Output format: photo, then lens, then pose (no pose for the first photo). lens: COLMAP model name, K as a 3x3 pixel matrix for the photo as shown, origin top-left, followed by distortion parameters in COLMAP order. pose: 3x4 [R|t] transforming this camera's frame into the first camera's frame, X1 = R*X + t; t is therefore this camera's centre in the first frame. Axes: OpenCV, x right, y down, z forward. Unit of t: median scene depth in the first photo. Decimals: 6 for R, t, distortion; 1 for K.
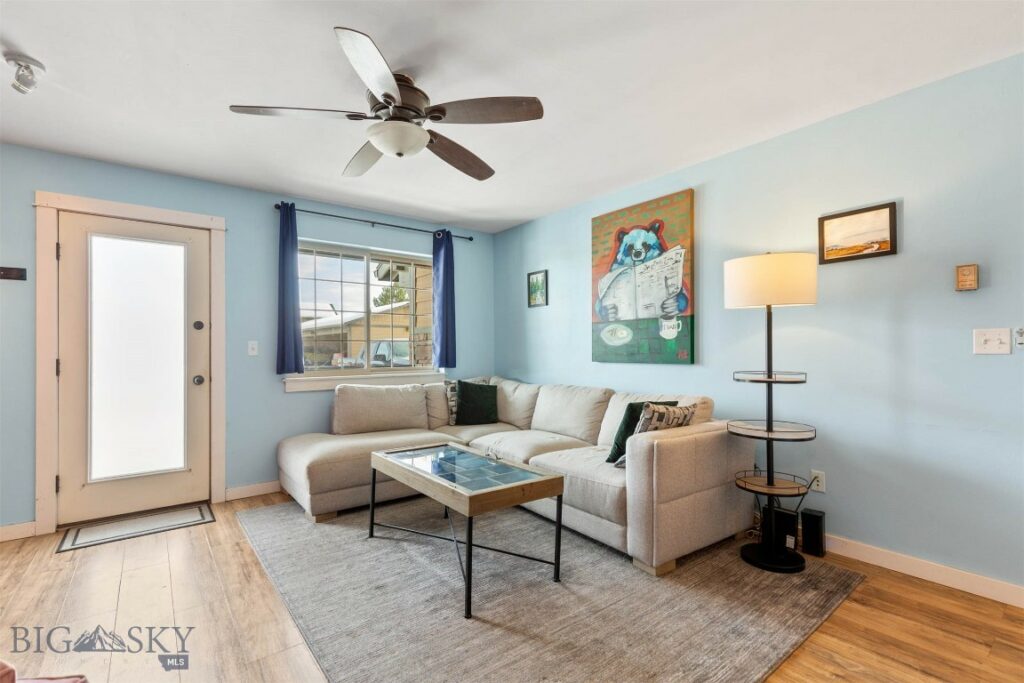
lens RADIAL K [[467.6, 0, 516.0], [0, 467.6, 346.7], [0, 0, 1]] dist [0.005363, -0.001394]
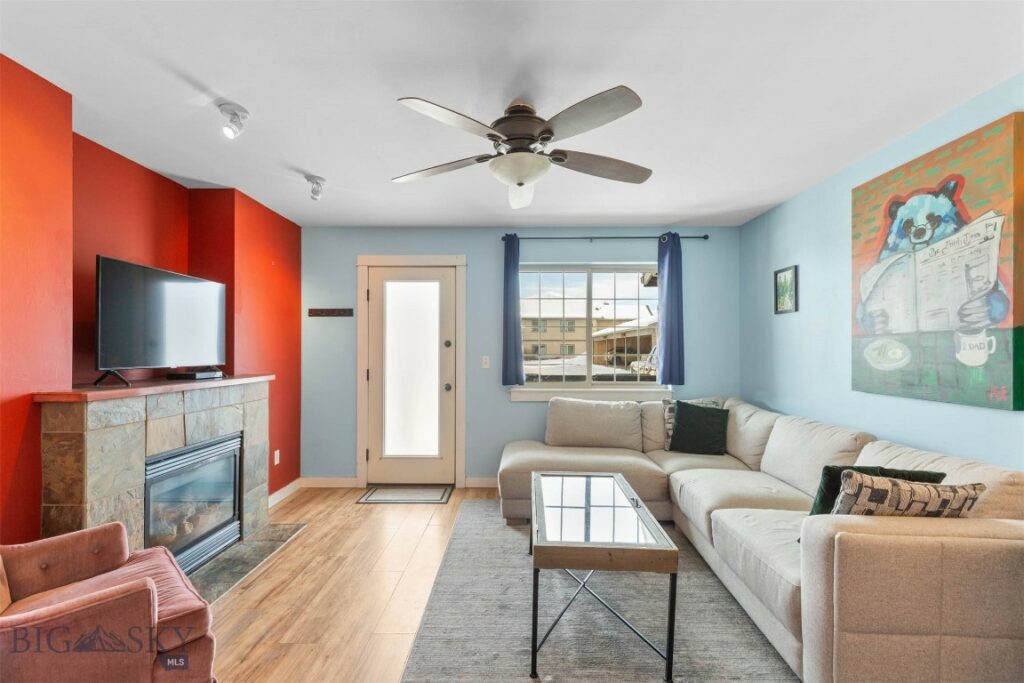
lens RADIAL K [[467.6, 0, 508.0], [0, 467.6, 346.0], [0, 0, 1]] dist [0.005363, -0.001394]
pose [[0.773326, 0.002088, -0.634005, 0.239098], [-0.001438, 0.999998, 0.001539, -0.041292], [0.634007, -0.000278, 0.773327, 0.132294]]
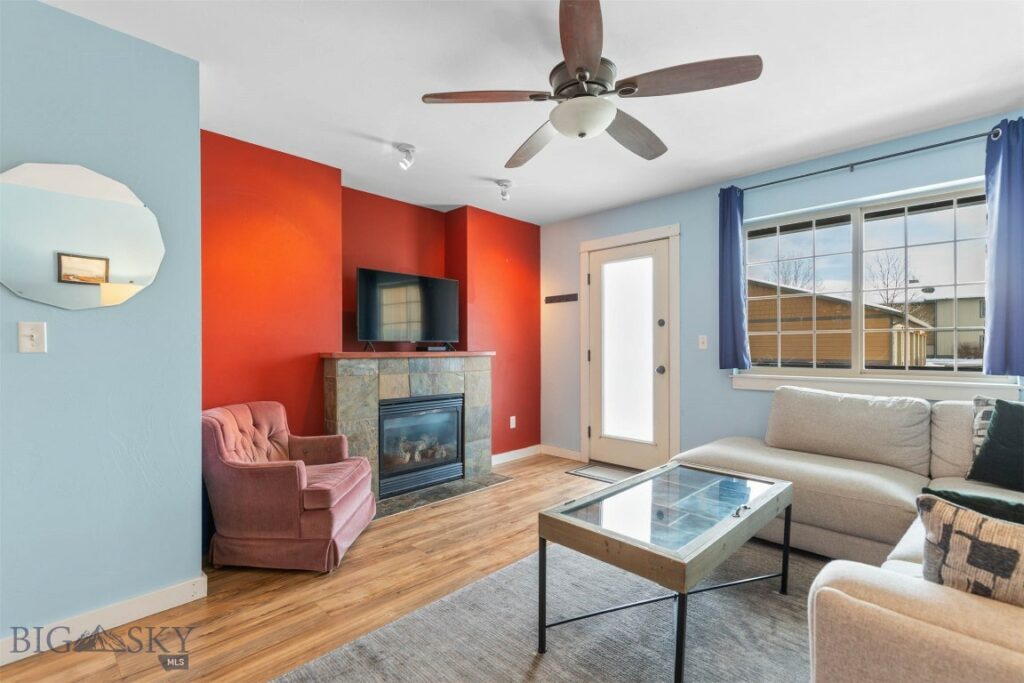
lens RADIAL K [[467.6, 0, 502.6], [0, 467.6, 345.4], [0, 0, 1]] dist [0.005363, -0.001394]
pose [[0.110727, 0.001836, -0.993849, 0.429046], [0.009452, 0.999951, 0.002900, 0.003755], [0.993806, -0.009715, 0.110704, 0.475003]]
